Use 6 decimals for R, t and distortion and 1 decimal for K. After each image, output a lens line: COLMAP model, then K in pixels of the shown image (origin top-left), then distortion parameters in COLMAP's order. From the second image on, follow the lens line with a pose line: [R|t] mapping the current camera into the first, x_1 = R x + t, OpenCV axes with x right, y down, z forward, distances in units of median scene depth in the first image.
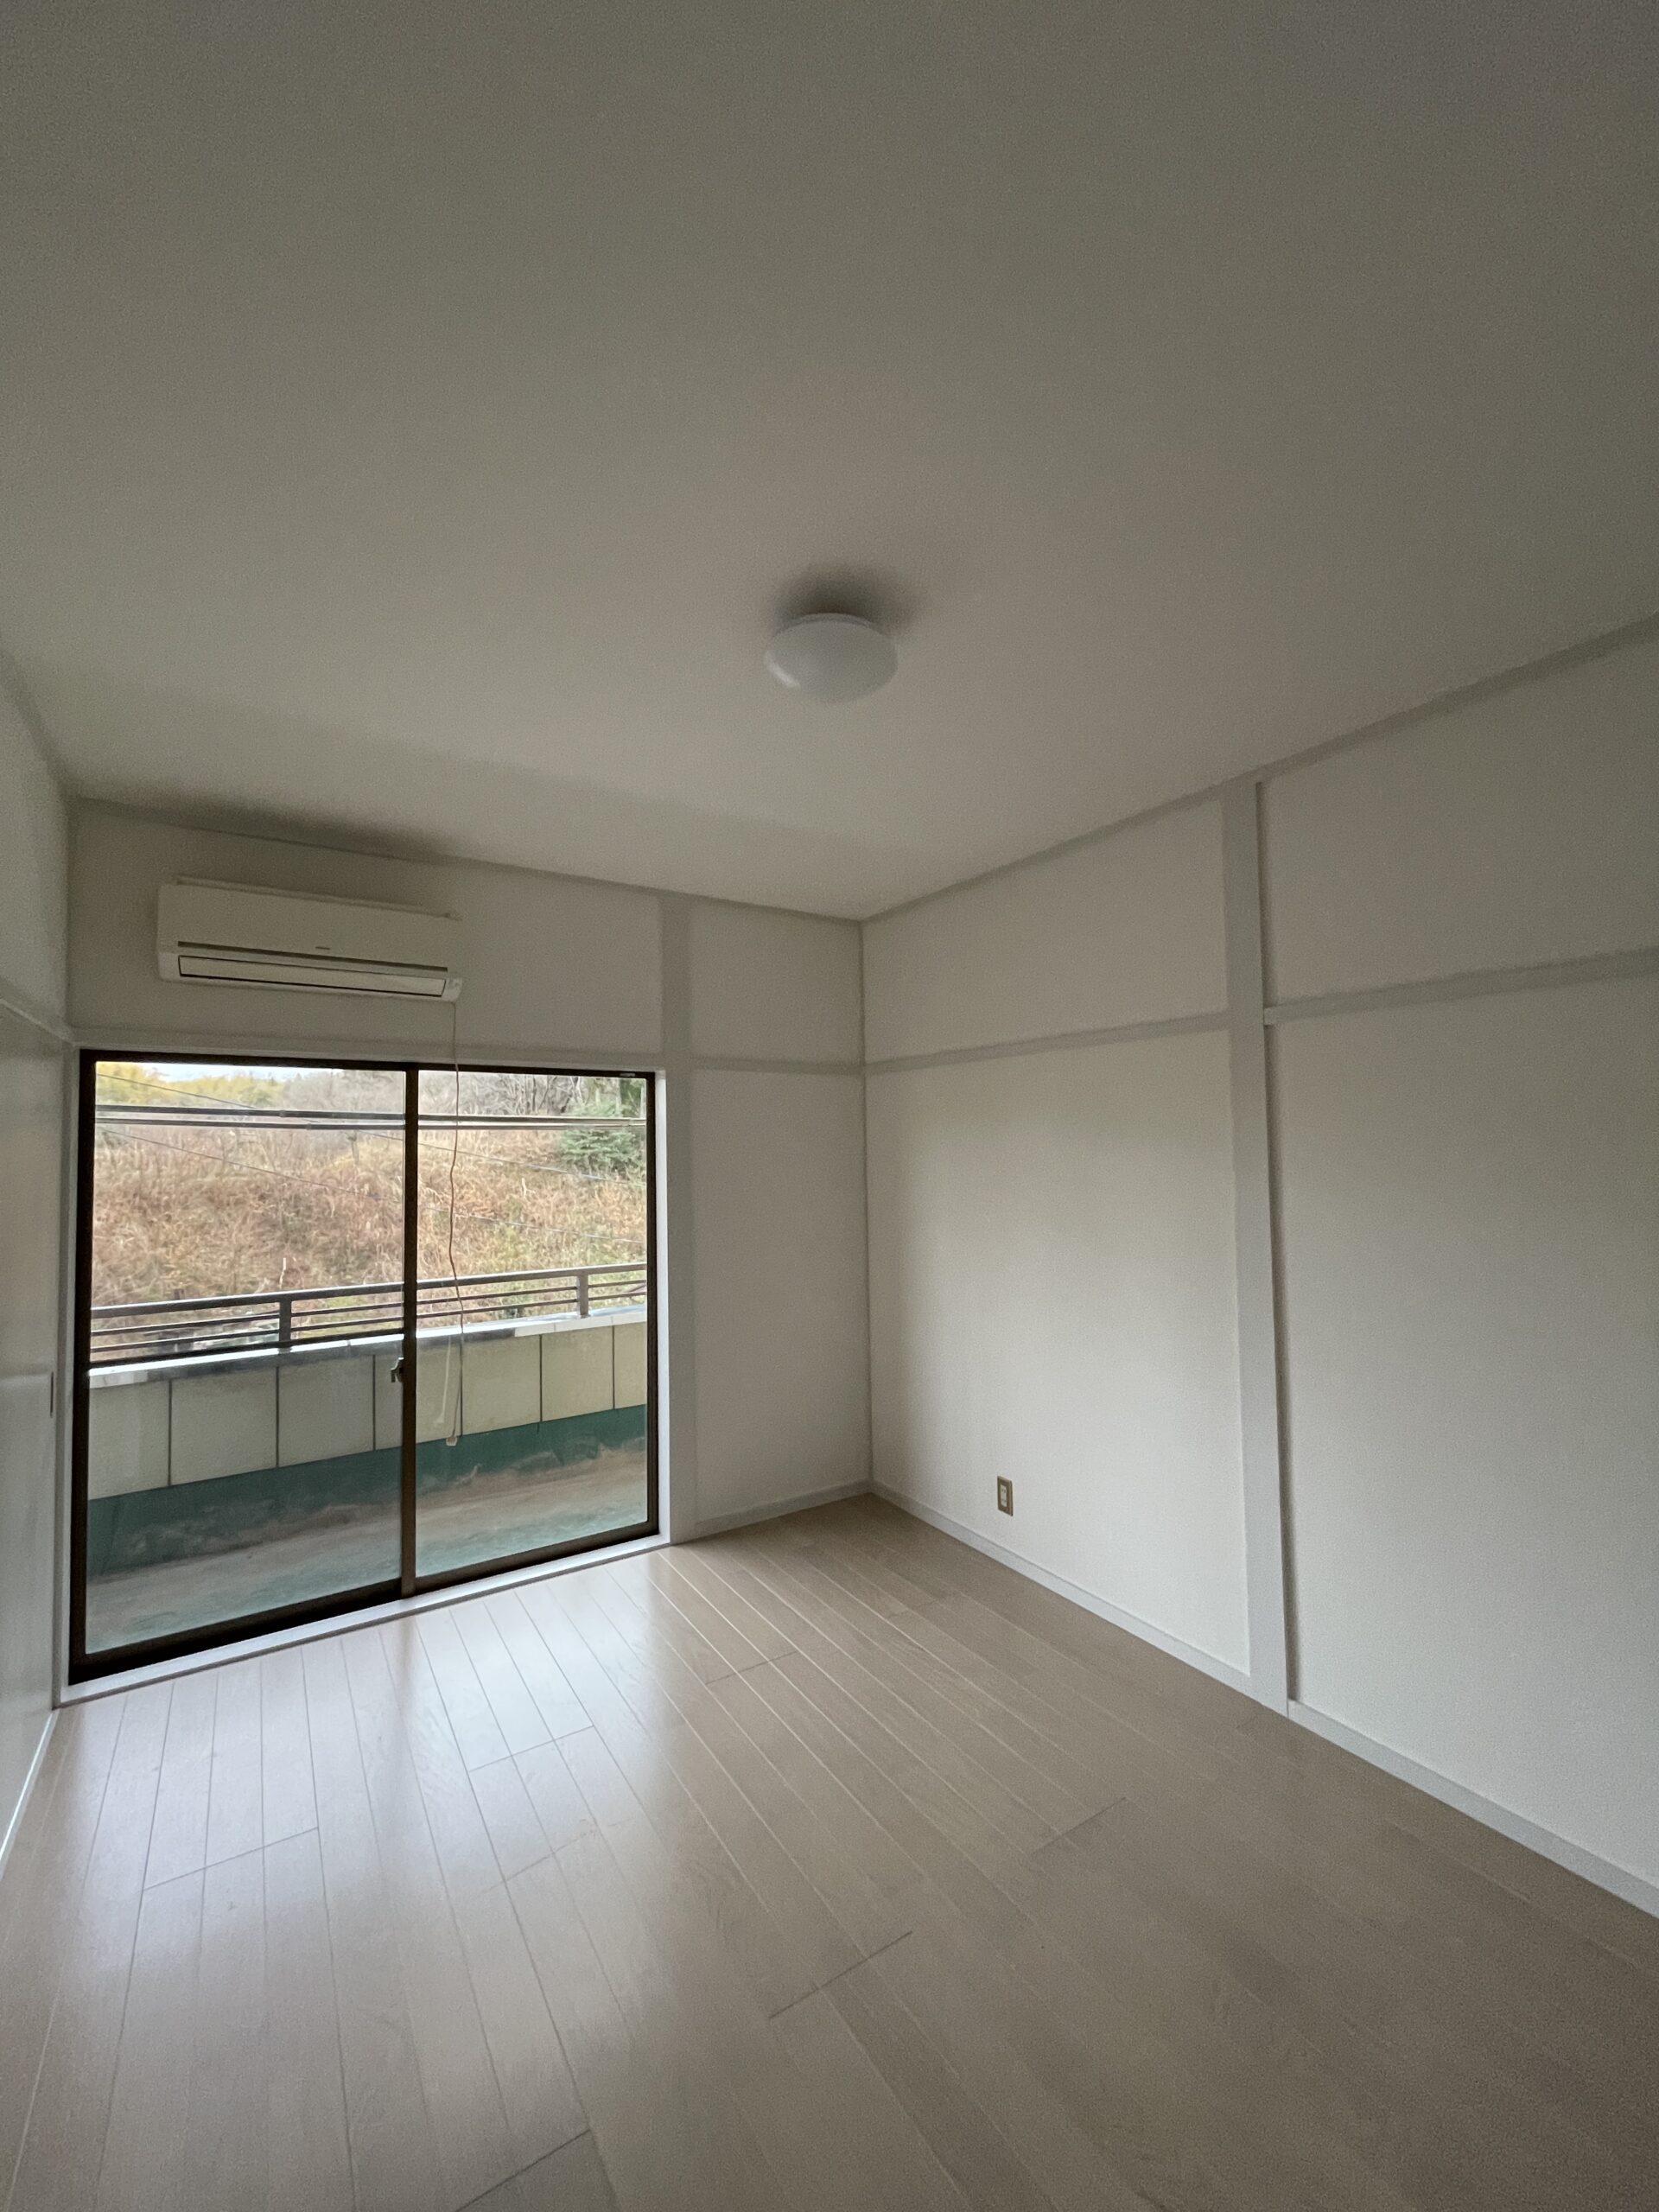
lens RADIAL K [[891.1, 0, 826.0], [0, 891.1, 1111.7], [0, 0, 1]] dist [-0.000873, -0.000154]
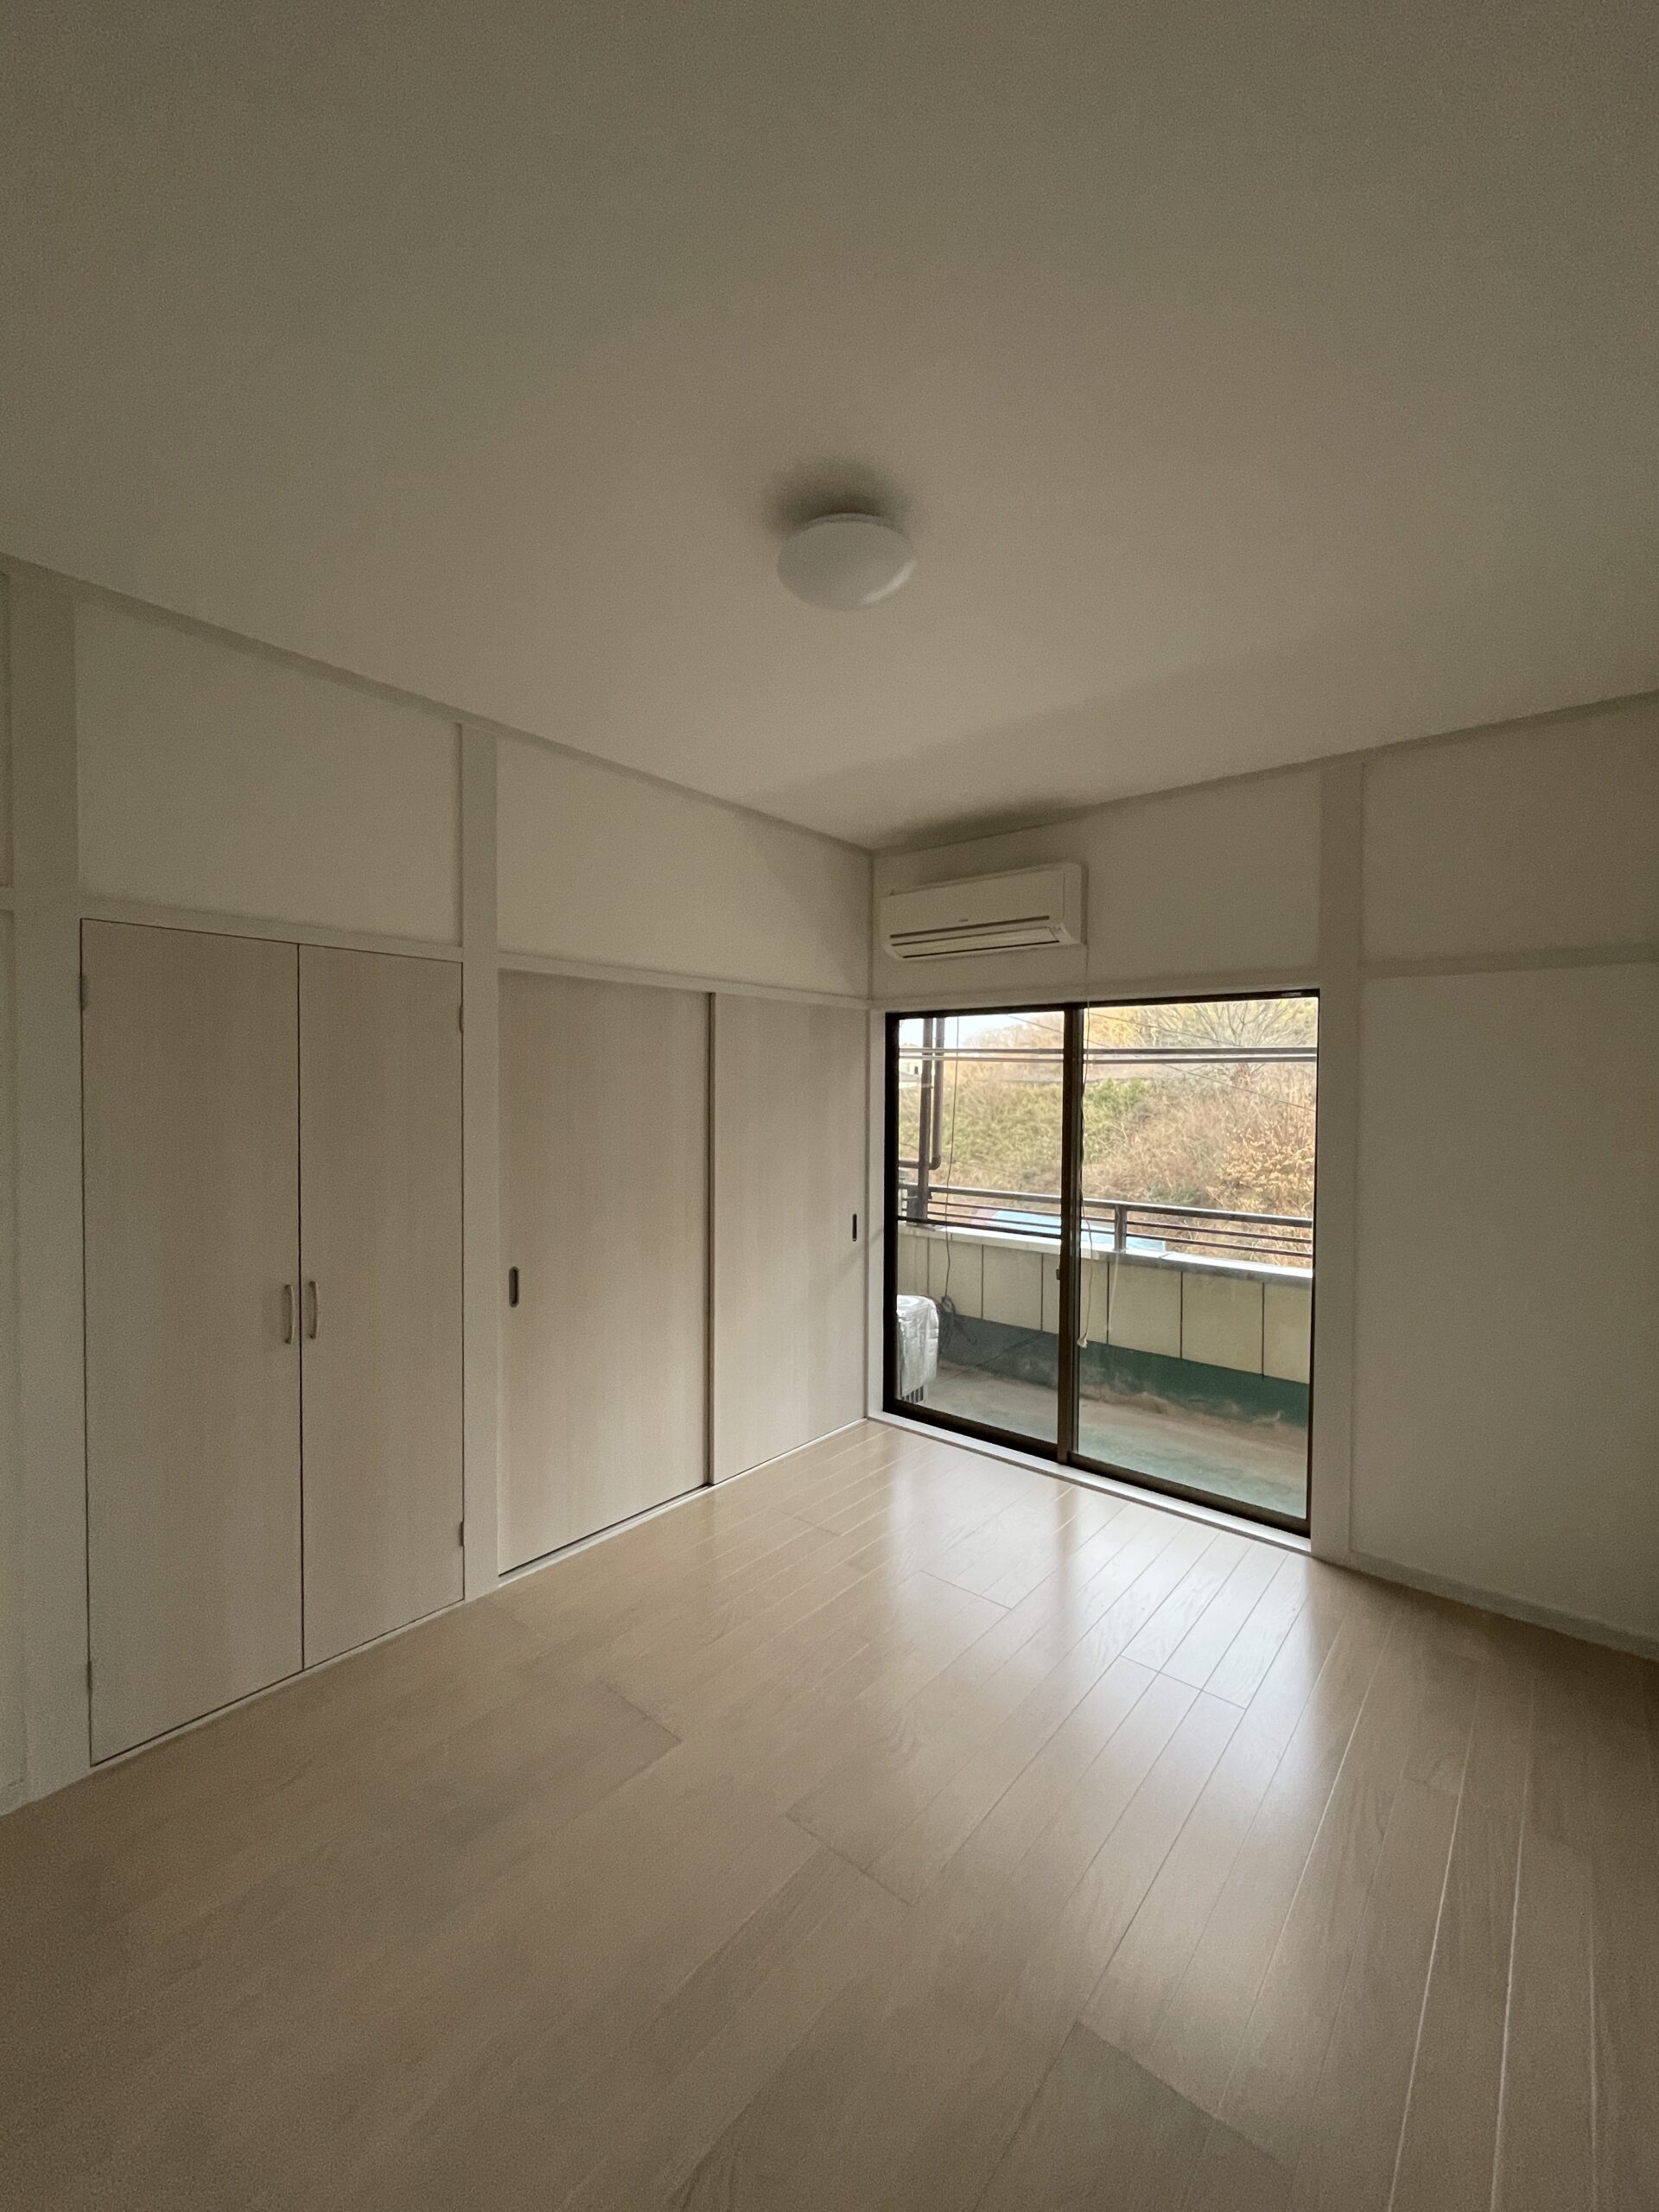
lens RADIAL K [[891.1, 0, 826.0], [0, 891.1, 1111.7], [0, 0, 1]] dist [-0.000873, -0.000154]
pose [[0.293230, 0.038318, -0.955274, 0.509626], [0.029130, 0.998374, 0.048988, 0.017298], [0.955598, -0.042192, 0.291637, 0.364396]]
